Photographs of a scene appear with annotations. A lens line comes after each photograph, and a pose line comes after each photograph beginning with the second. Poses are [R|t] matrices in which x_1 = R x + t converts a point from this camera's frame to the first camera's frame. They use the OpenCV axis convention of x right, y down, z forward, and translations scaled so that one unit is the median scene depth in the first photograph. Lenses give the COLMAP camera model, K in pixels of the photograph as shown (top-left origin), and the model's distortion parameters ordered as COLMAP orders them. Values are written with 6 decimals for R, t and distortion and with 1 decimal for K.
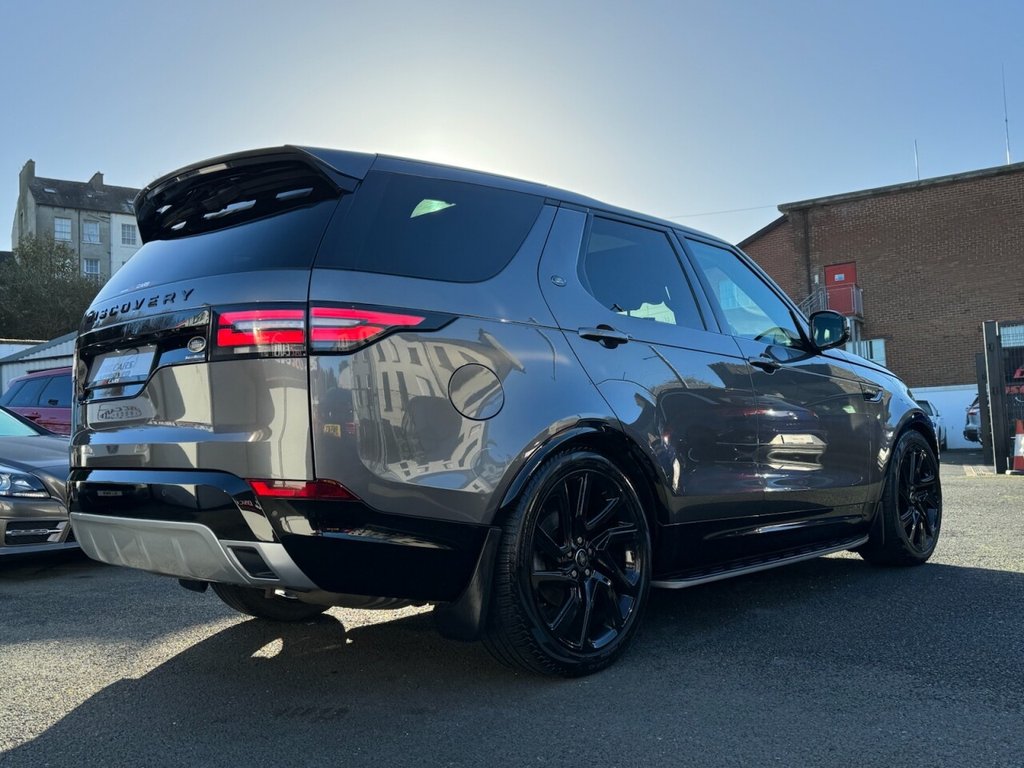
lens RADIAL K [[899.9, 0, 512.0], [0, 899.9, 384.0], [0, 0, 1]] dist [0.118455, -0.225836]
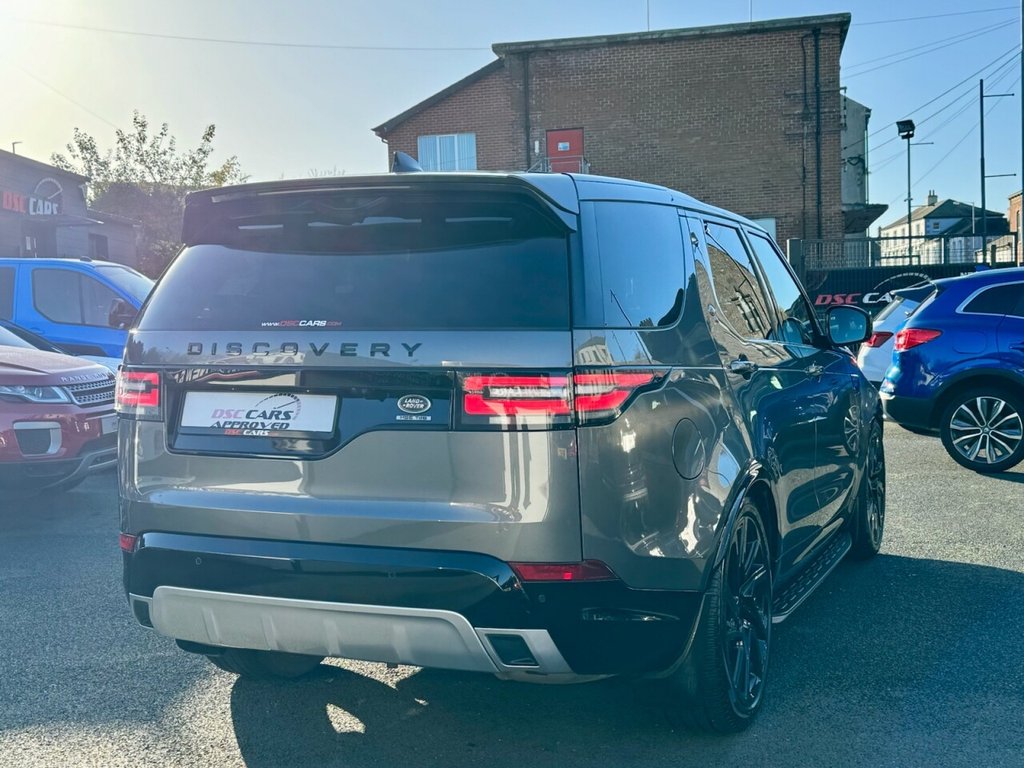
lens RADIAL K [[1217.8, 0, 510.2], [0, 1217.8, 394.2], [0, 0, 1]] dist [0.101581, -0.006988]
pose [[0.942651, -0.004503, 0.333748, -0.498579], [-0.032049, 0.994068, 0.103933, -0.135922], [-0.332236, -0.108669, 0.936915, -0.094249]]
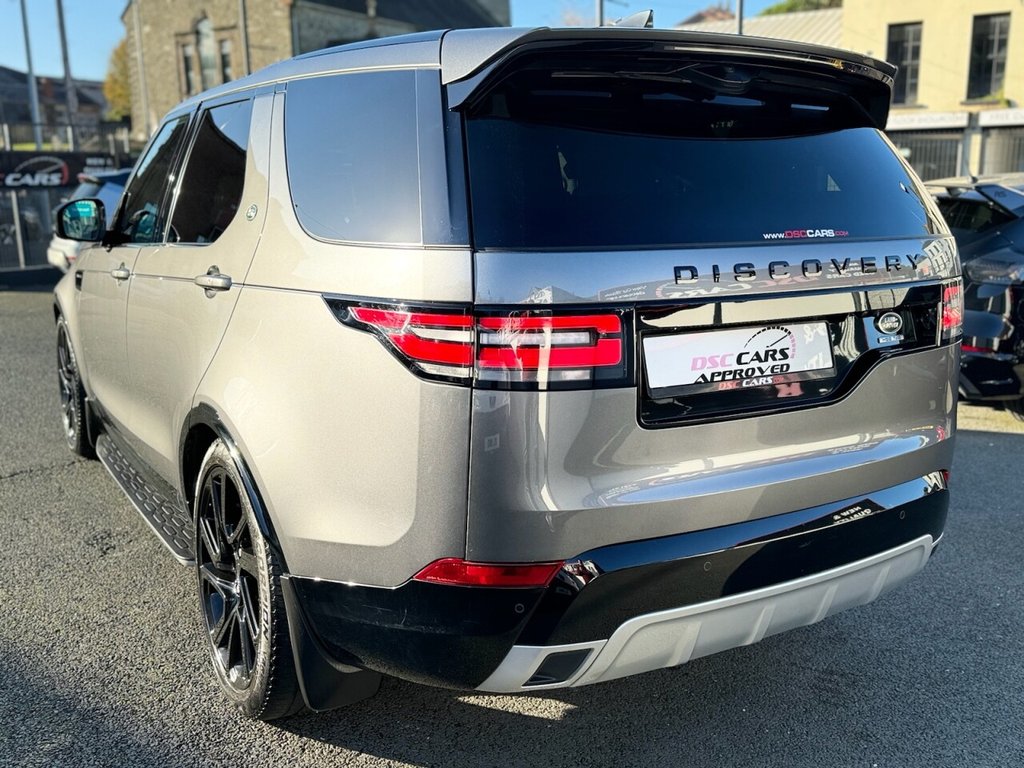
lens RADIAL K [[927.6, 0, 512.0], [0, 927.6, 384.0], [0, 0, 1]] dist [0.099288, -0.000834]
pose [[0.276720, -0.166069, 0.946492, -0.921230], [-0.062051, 0.979810, 0.190057, -0.095616], [-0.958945, -0.111323, 0.260828, 0.840924]]
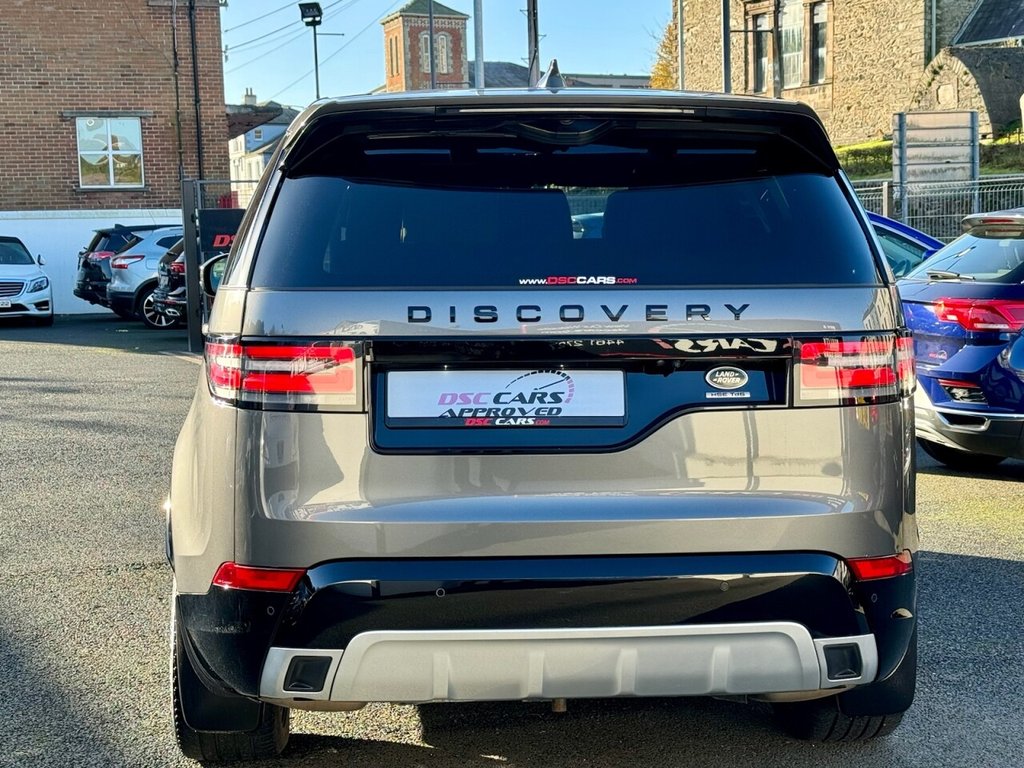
lens RADIAL K [[1632.1, 0, 512.0], [0, 1632.1, 384.0], [0, 0, 1]] dist [0.147032, -0.091965]
pose [[0.680073, -0.039835, 0.732061, -1.080067], [-0.051701, 0.993431, 0.102086, -0.123984], [-0.731319, -0.107274, 0.673547, 0.195826]]
